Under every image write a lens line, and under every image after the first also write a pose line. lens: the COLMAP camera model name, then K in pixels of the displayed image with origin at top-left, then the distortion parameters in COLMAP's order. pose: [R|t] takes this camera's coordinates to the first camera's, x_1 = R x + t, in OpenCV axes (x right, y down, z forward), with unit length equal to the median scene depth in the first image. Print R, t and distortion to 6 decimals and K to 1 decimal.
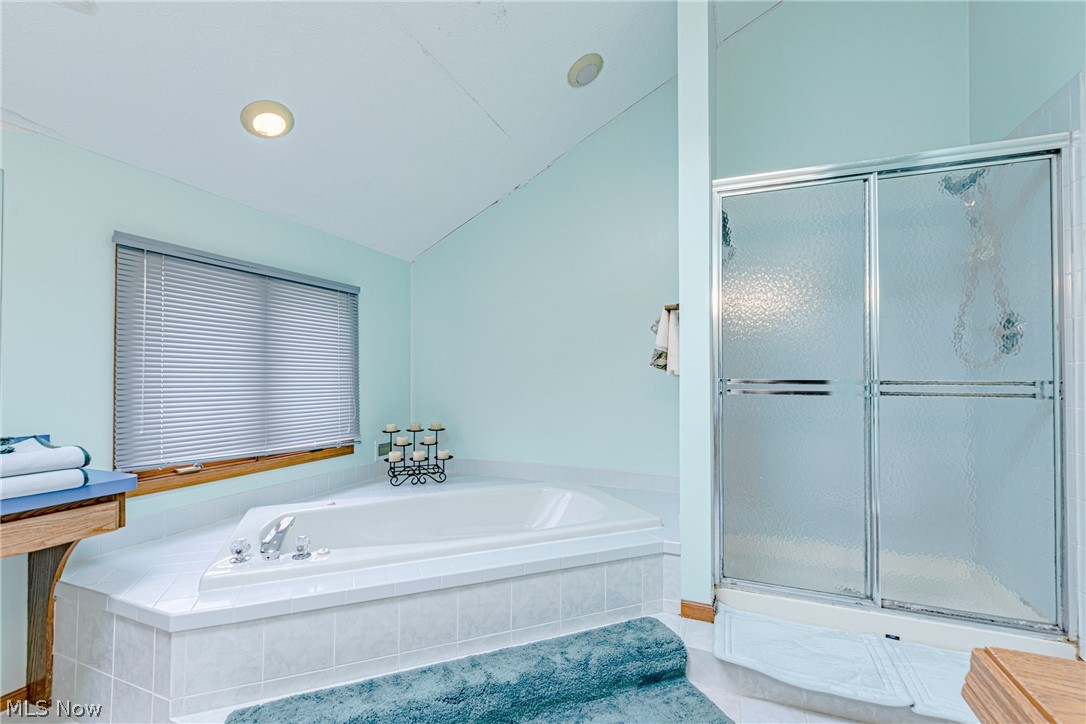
lens RADIAL K [[482.1, 0, 543.0], [0, 482.1, 362.0], [0, 0, 1]] dist [-0.000114, -0.000015]
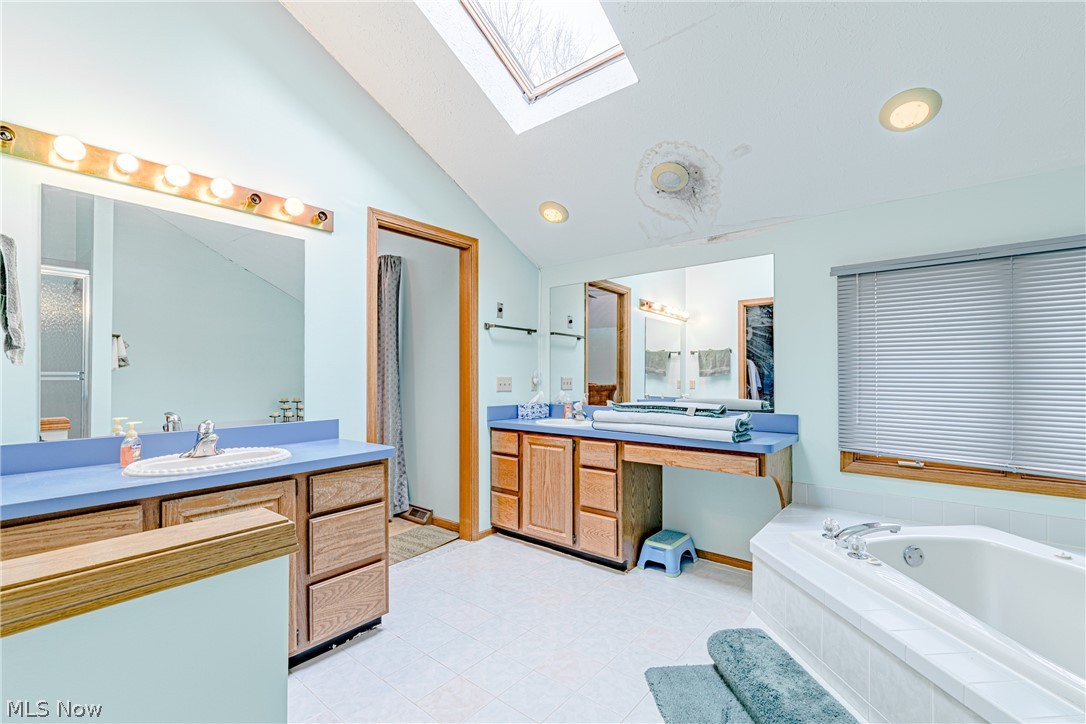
lens RADIAL K [[466.1, 0, 543.0], [0, 466.1, 362.0], [0, 0, 1]] dist [0.000532, 0.000031]
pose [[-0.295019, -0.032553, -0.954937, 0.510280], [0.023773, 0.998860, -0.041394, 0.020695], [0.955195, -0.034913, -0.293909, 0.544345]]
